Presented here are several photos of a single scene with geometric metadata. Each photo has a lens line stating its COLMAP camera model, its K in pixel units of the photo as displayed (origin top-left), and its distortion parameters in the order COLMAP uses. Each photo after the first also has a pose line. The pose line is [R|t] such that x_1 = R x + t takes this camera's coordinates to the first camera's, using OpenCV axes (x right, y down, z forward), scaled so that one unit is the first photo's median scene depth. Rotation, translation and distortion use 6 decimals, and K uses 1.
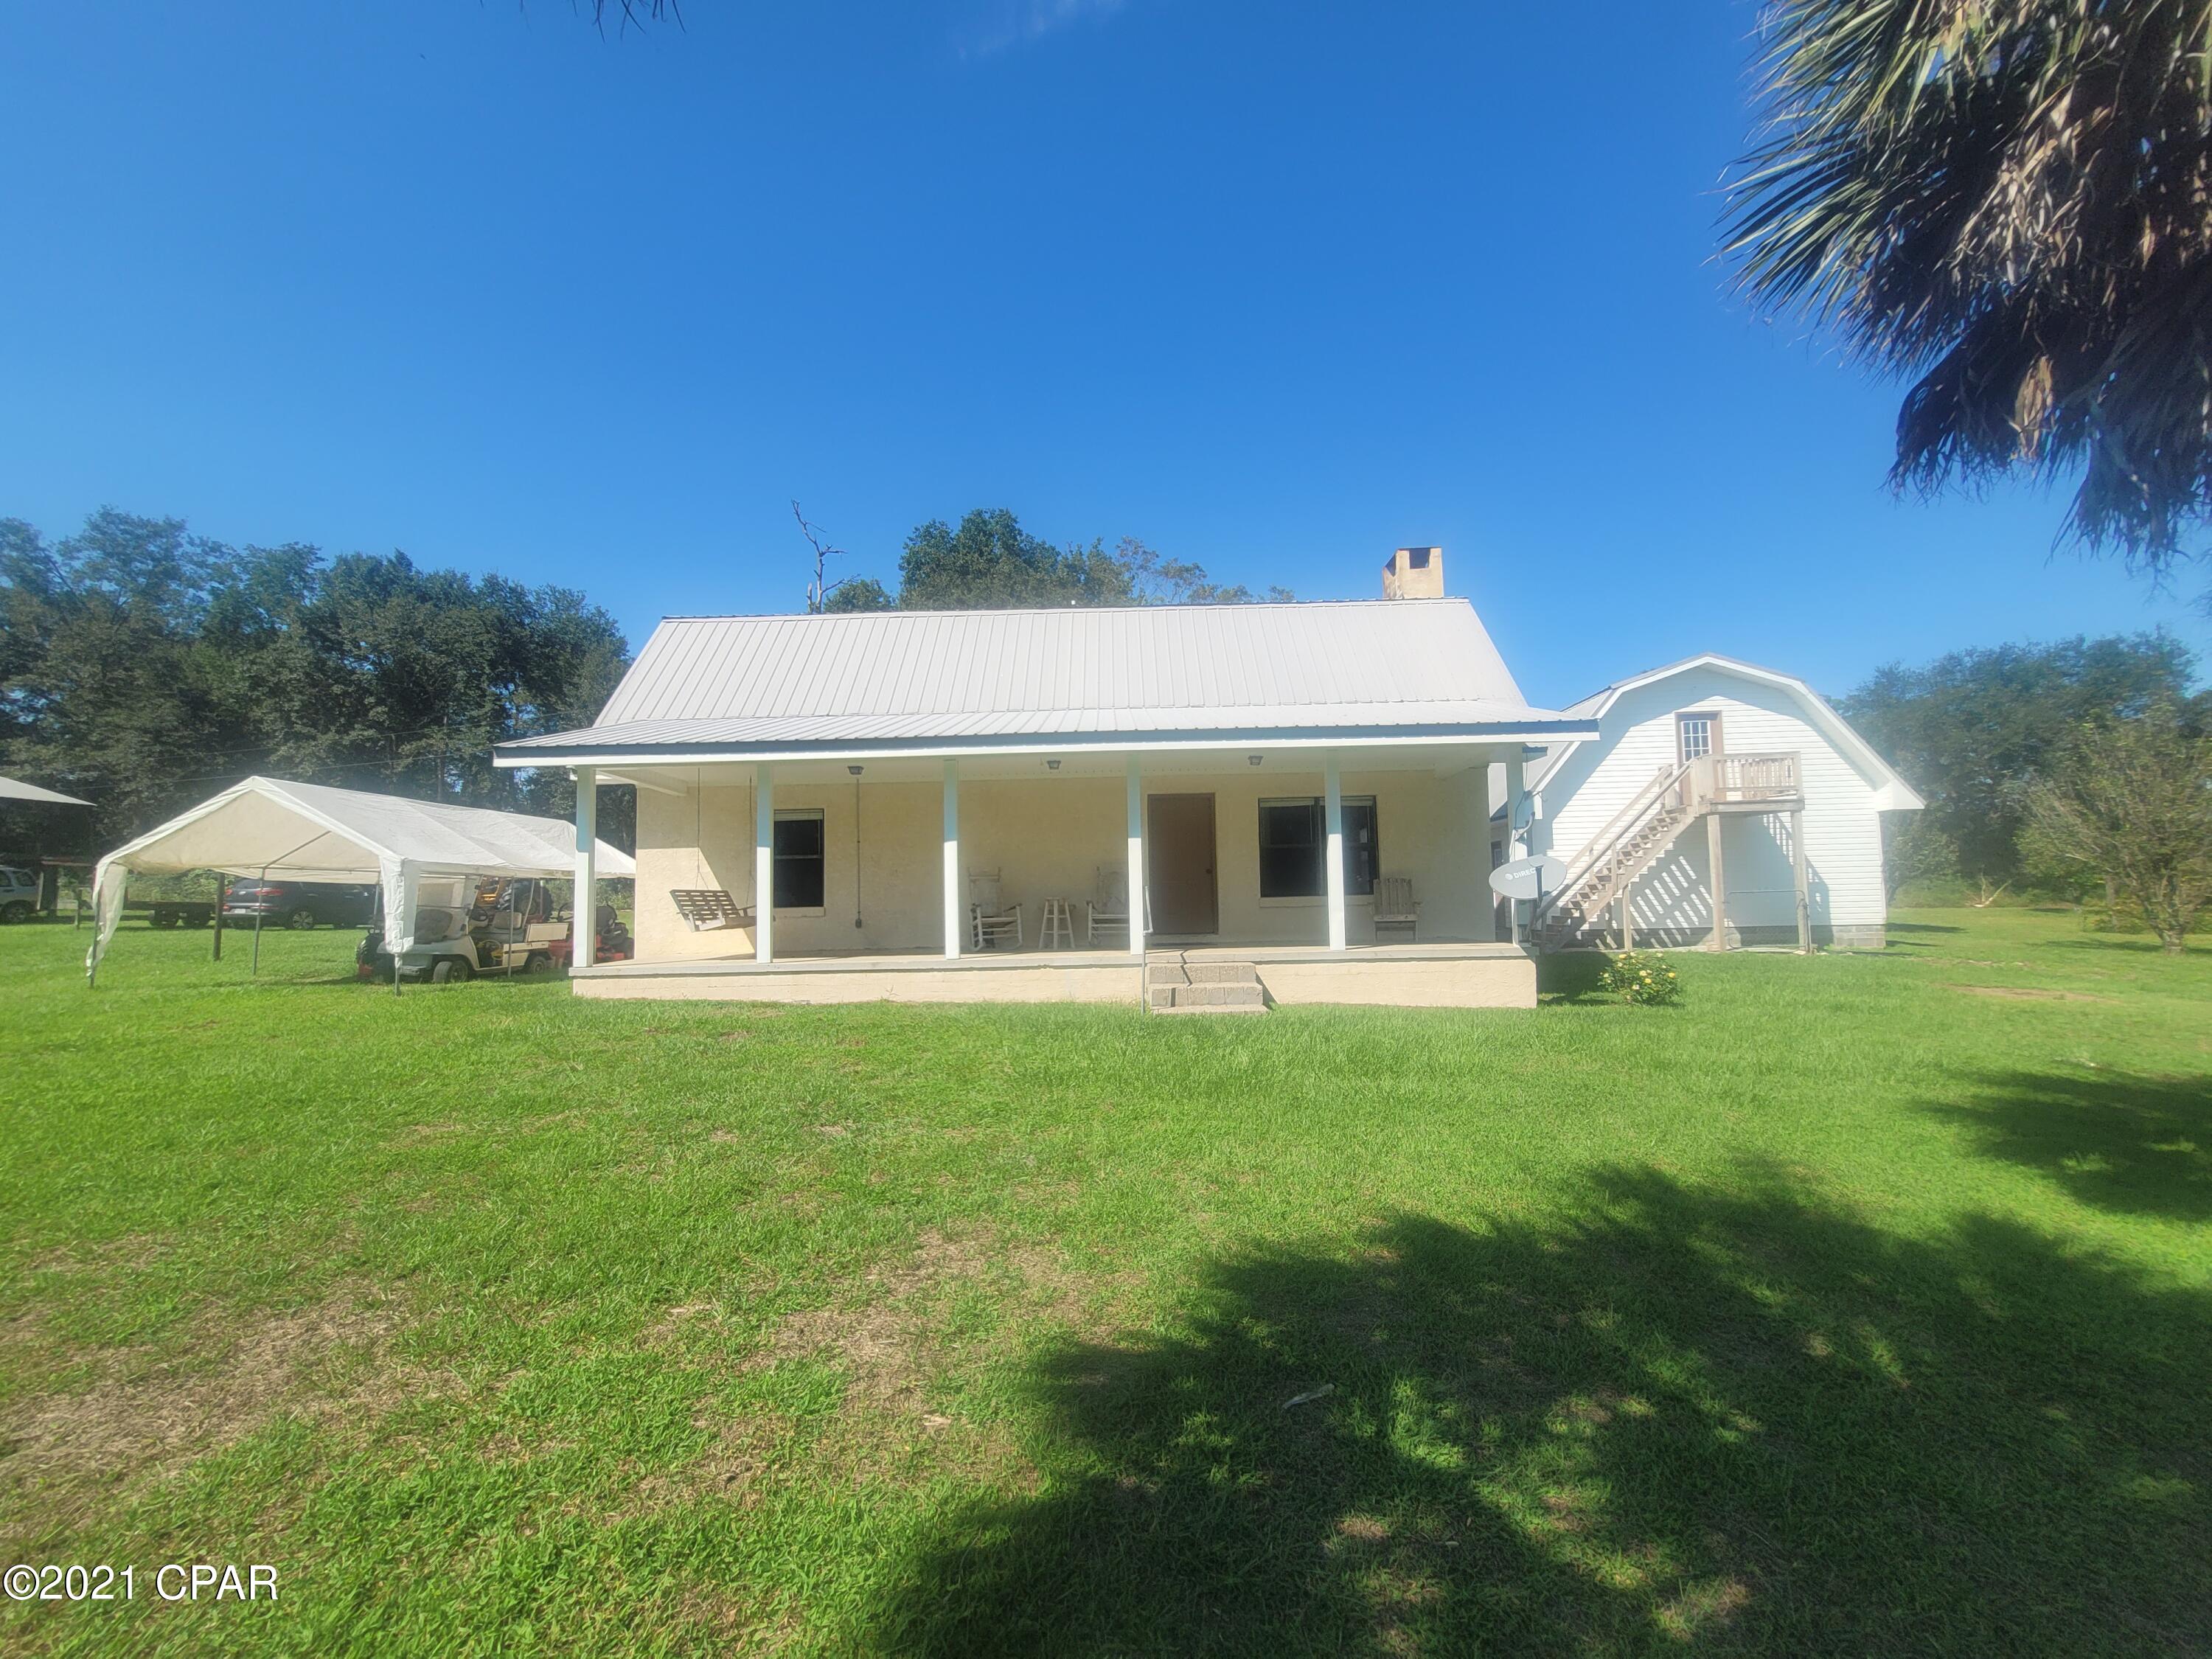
lens RADIAL K [[884.8, 0, 1107.1], [0, 884.8, 828.5], [0, 0, 1]] dist [0.001050, 0.000076]
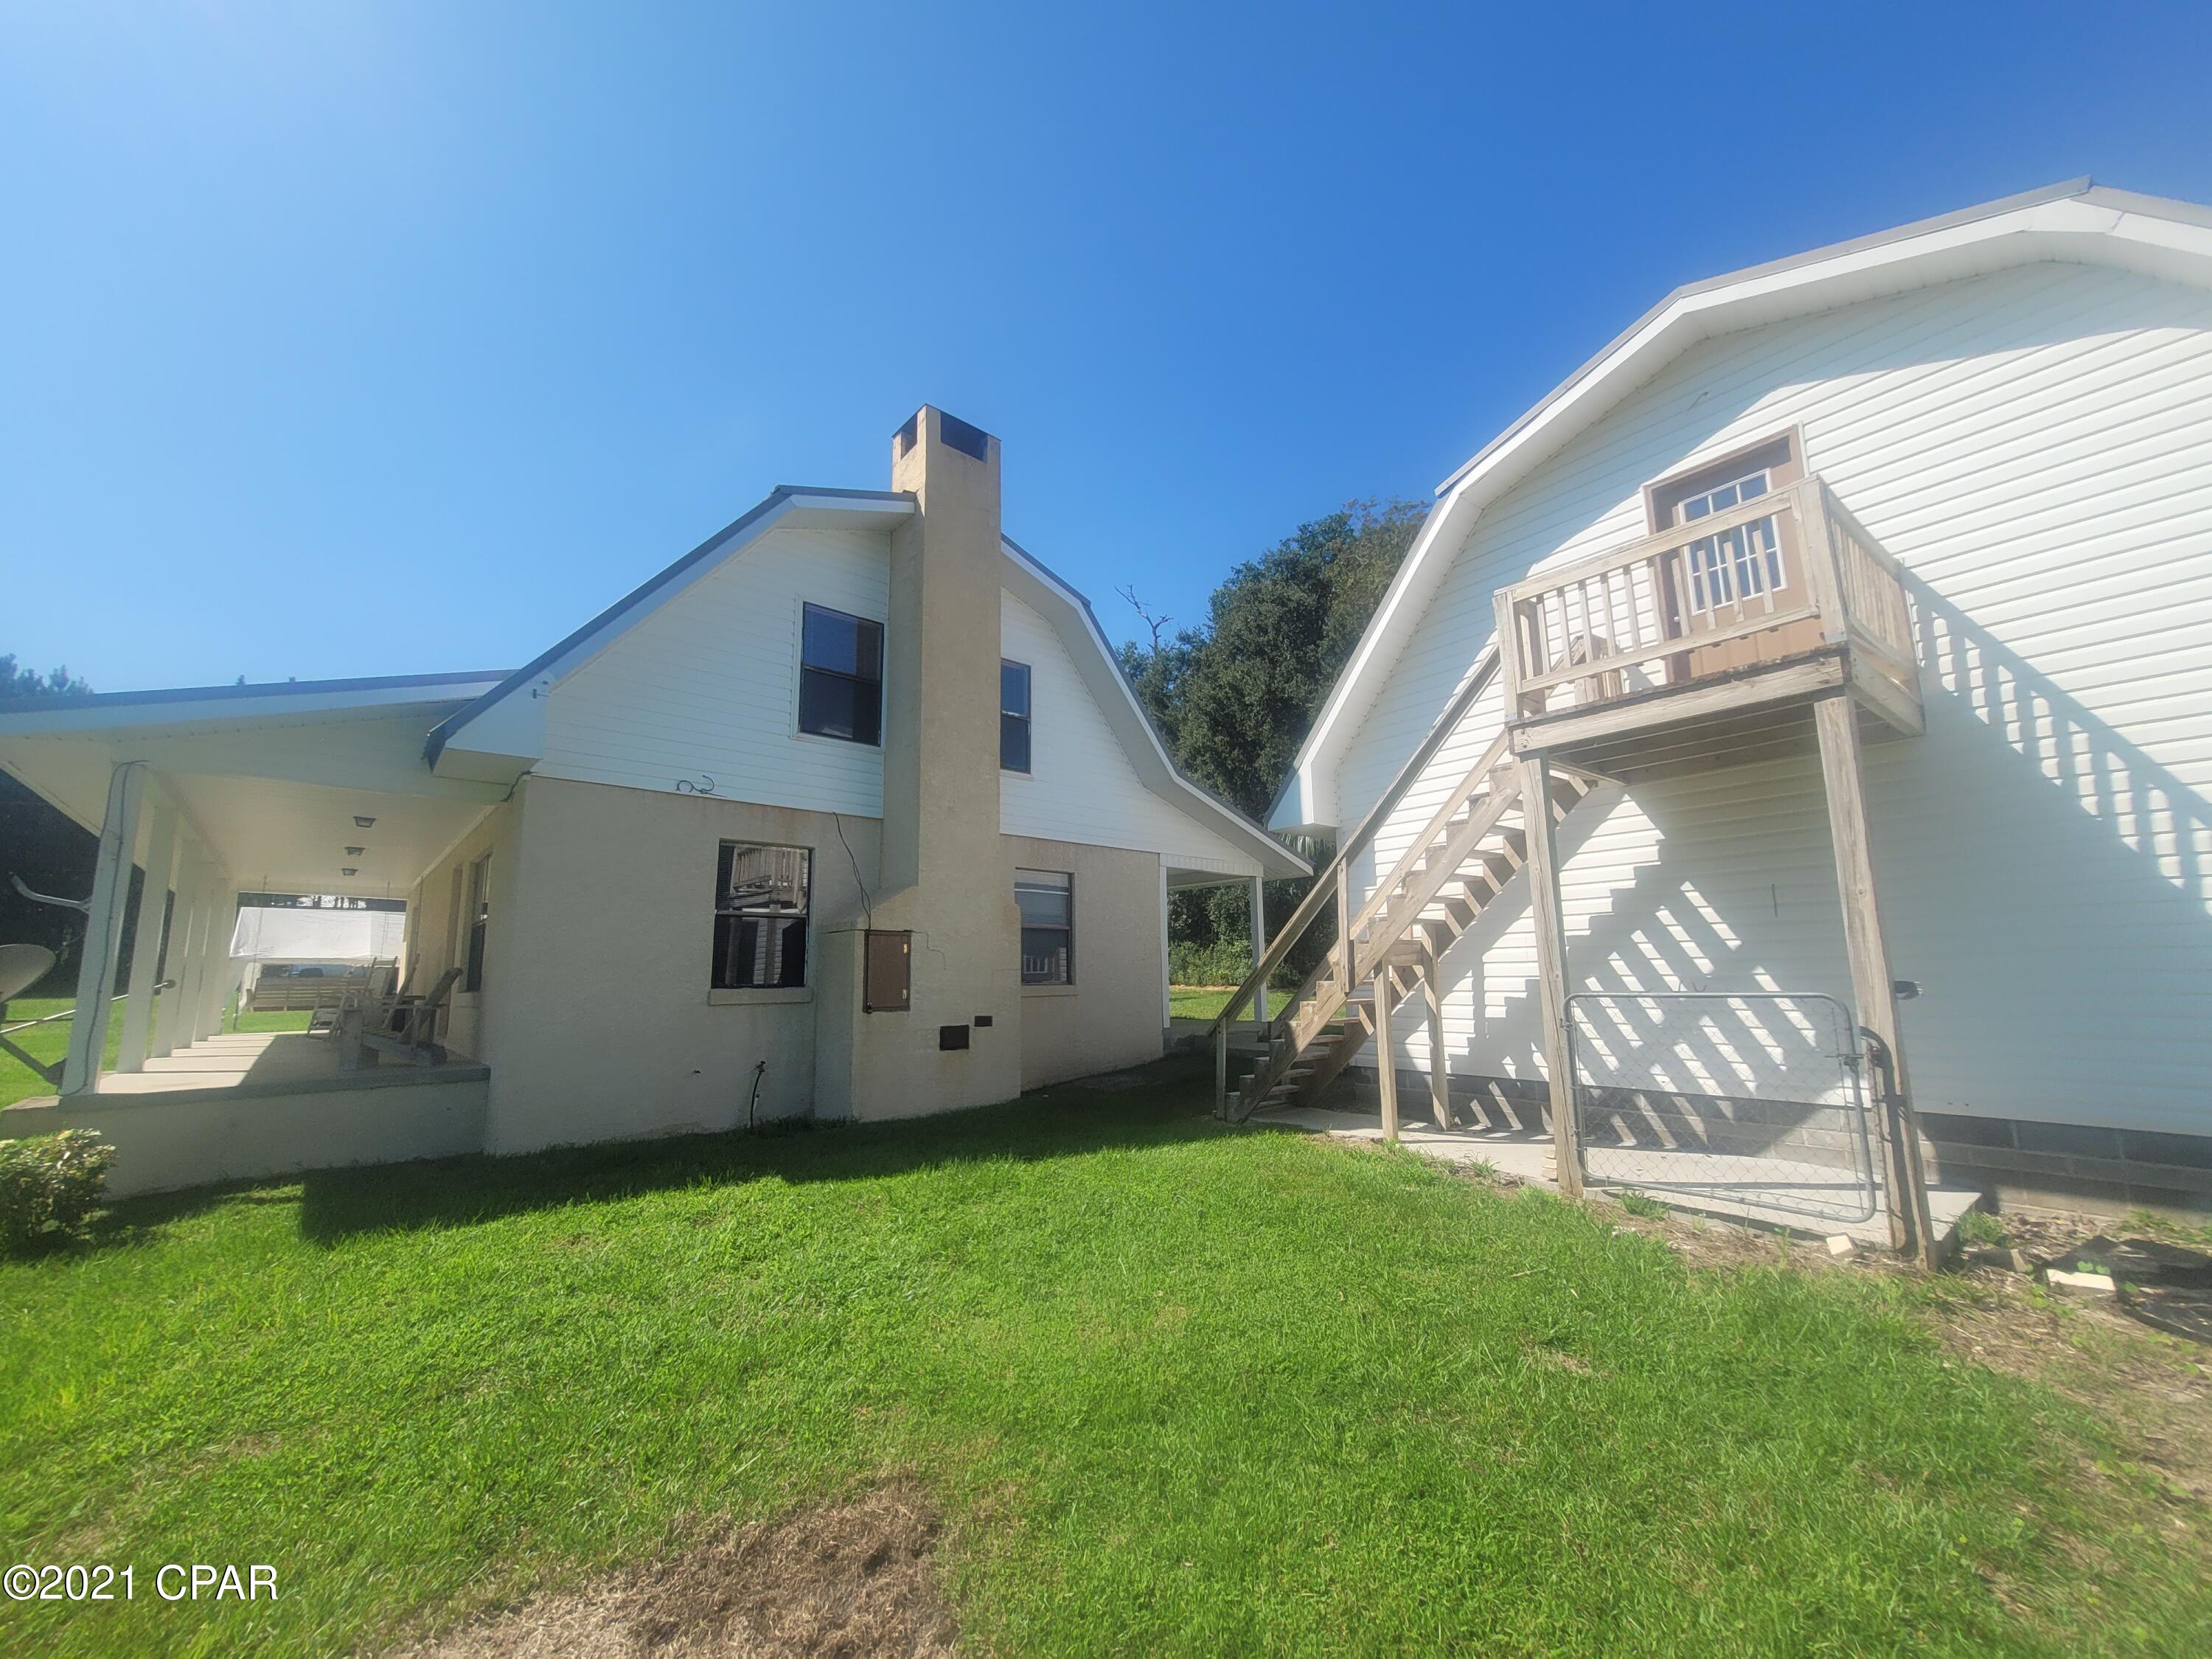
lens RADIAL K [[884.8, 0, 1105.2], [0, 884.8, 833.2], [0, 0, 1]] dist [0.001050, 0.000076]
pose [[0.652349, -0.106995, -0.750328, 0.762764], [0.039124, 0.993419, -0.107643, 0.040898], [0.756908, 0.040865, 0.652243, 0.605664]]
